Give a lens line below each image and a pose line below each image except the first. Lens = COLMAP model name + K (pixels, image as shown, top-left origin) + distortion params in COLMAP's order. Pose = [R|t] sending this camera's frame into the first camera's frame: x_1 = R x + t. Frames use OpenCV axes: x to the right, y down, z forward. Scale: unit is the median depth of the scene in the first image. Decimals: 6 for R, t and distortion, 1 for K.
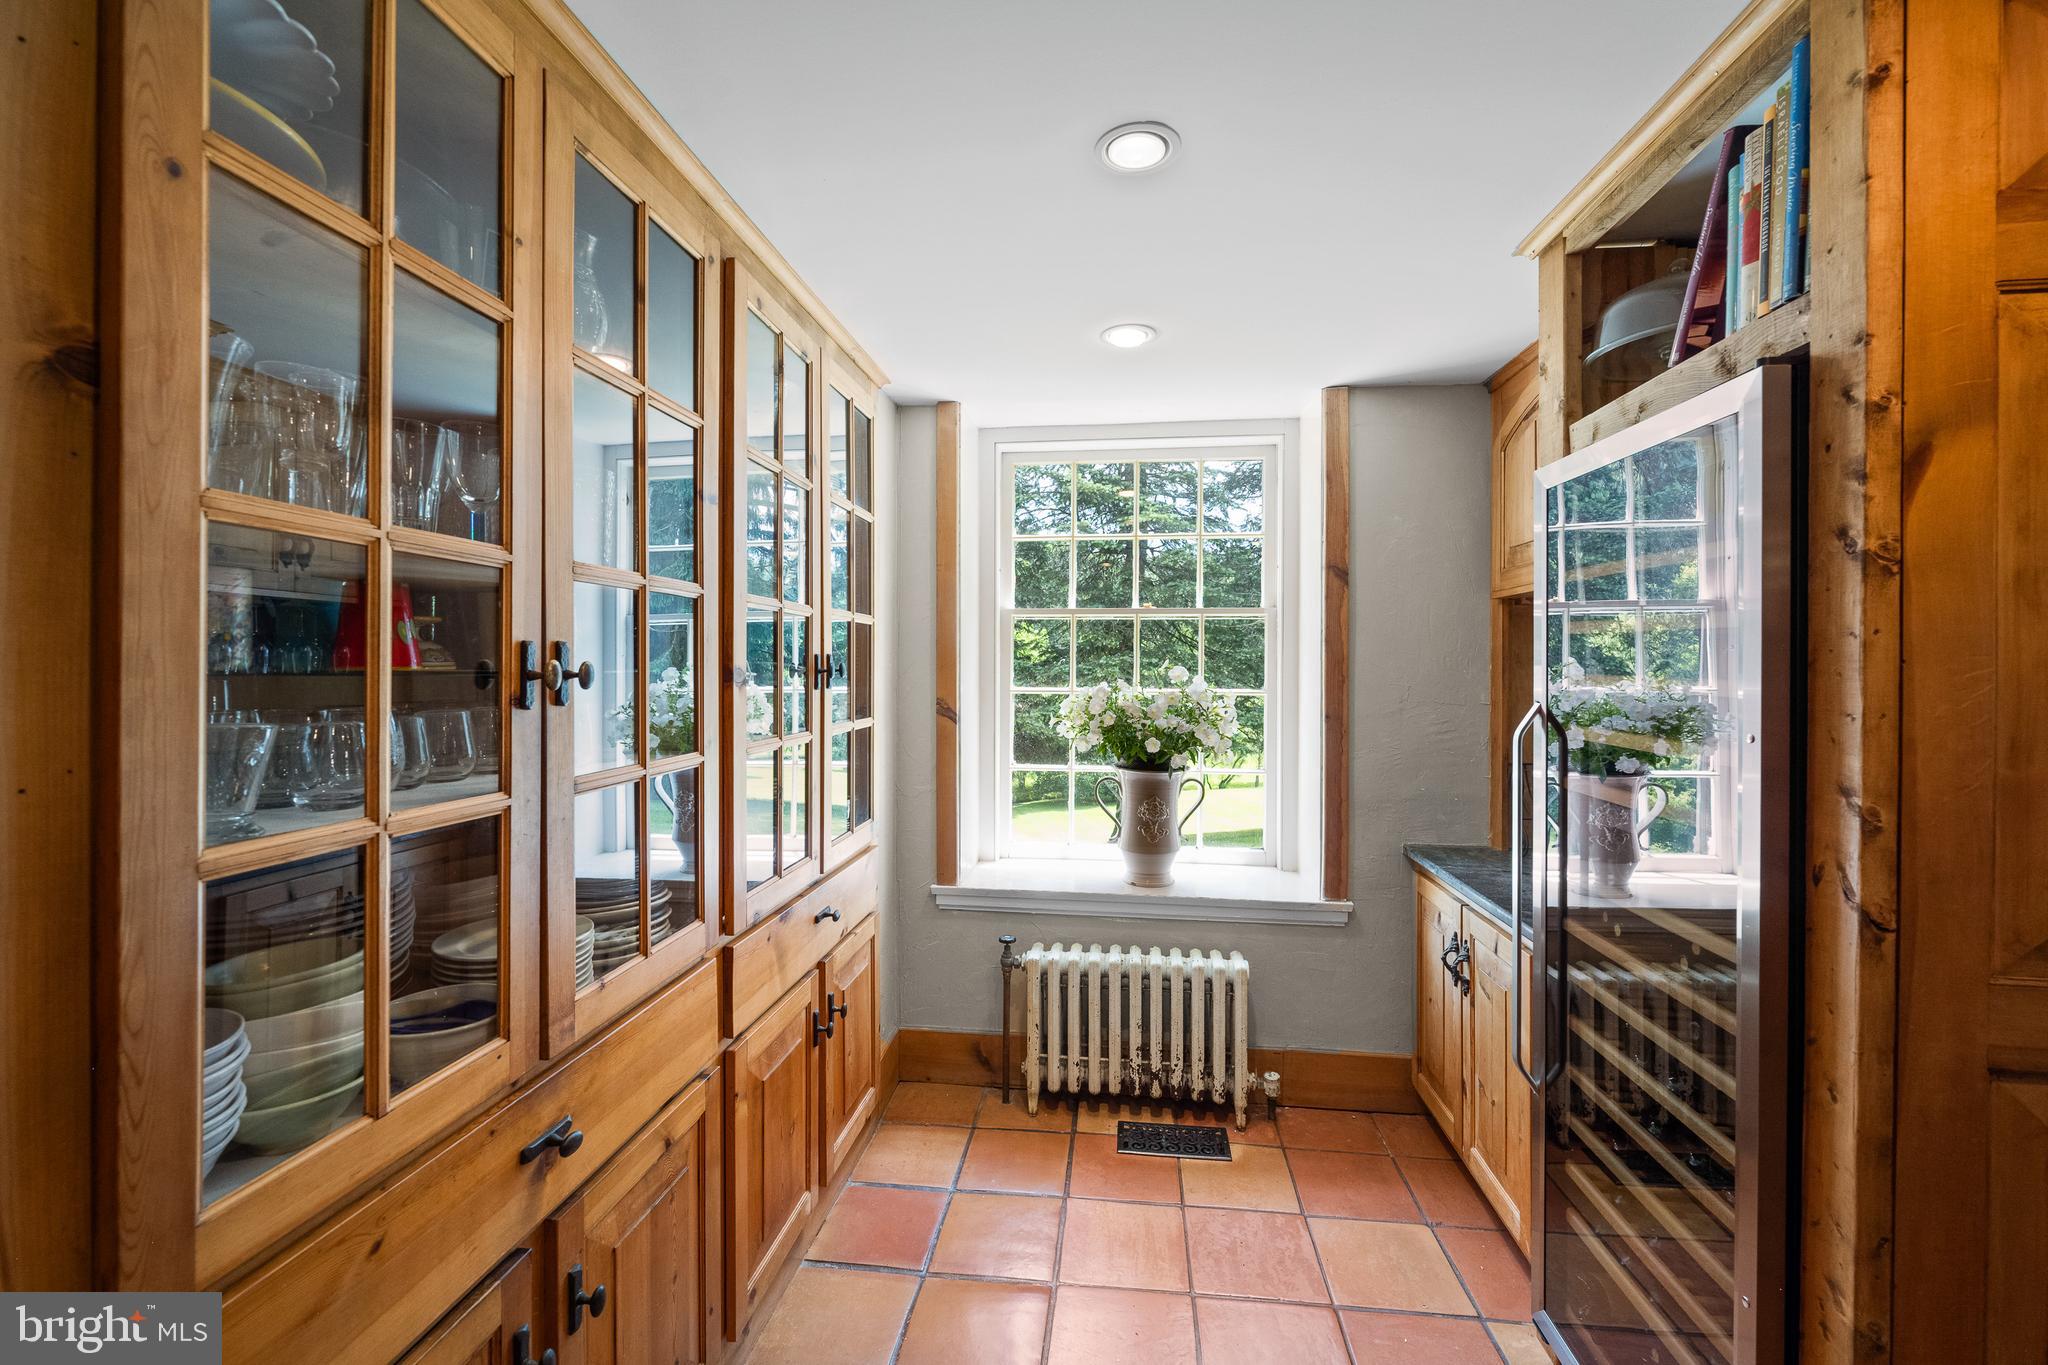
lens RADIAL K [[823.2, 0, 1023.1], [0, 823.2, 669.0], [0, 0, 1]] dist [-0.006112, 0.001165]
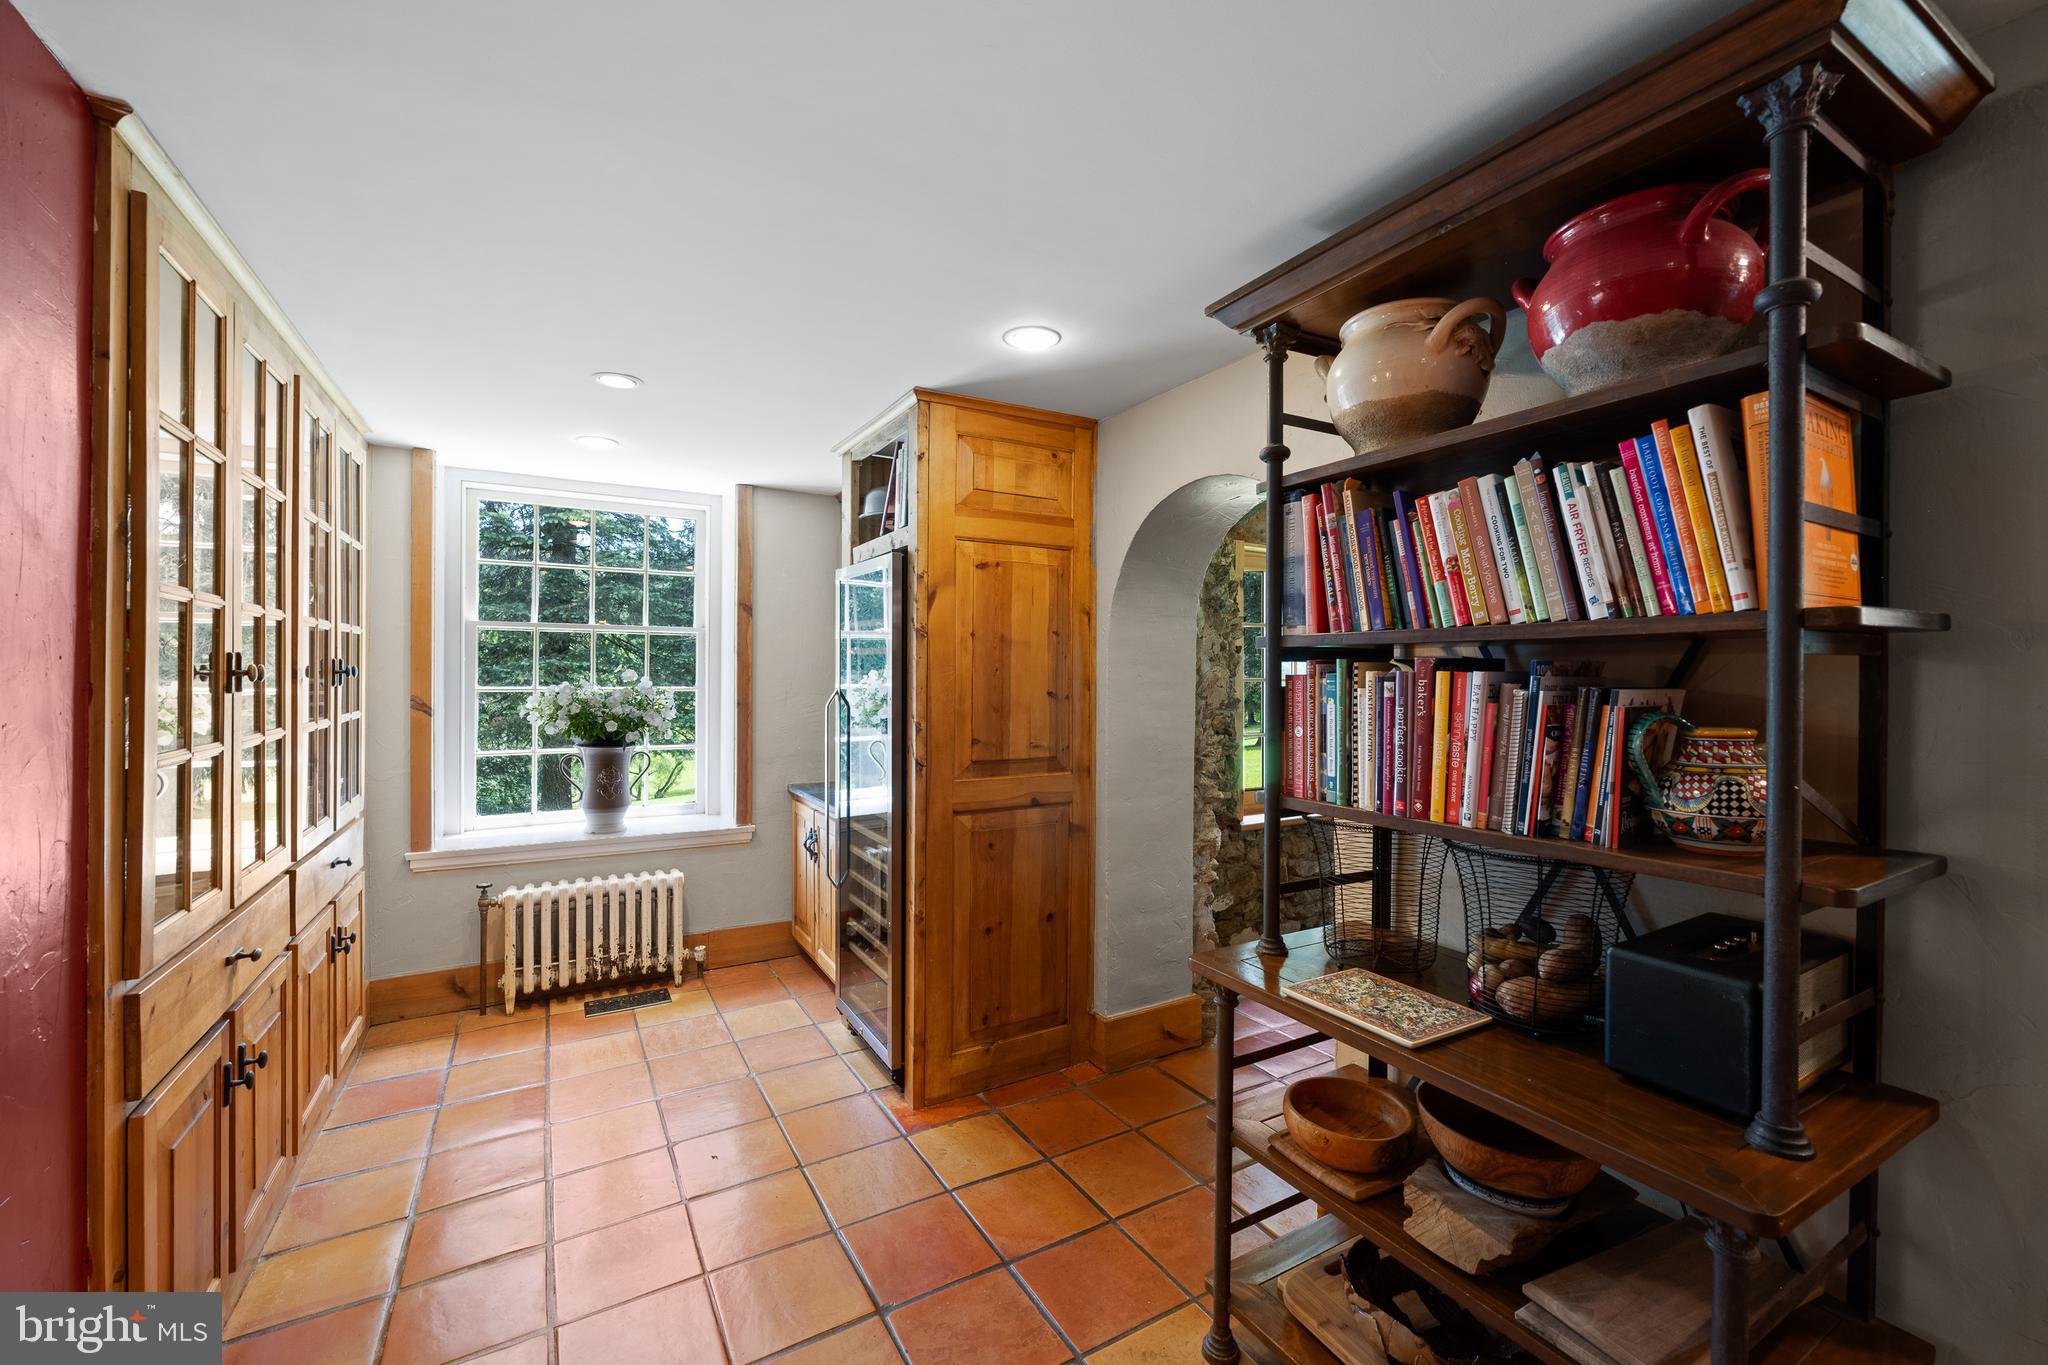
lens RADIAL K [[823.2, 0, 1022.8], [0, 823.2, 673.7], [0, 0, 1]] dist [-0.006112, 0.001165]
pose [[0.793274, 0.000790, 0.608864, -0.135797], [-0.001371, 0.999999, 0.000489, 0.002291], [-0.608863, -0.001223, 0.793274, -0.519485]]
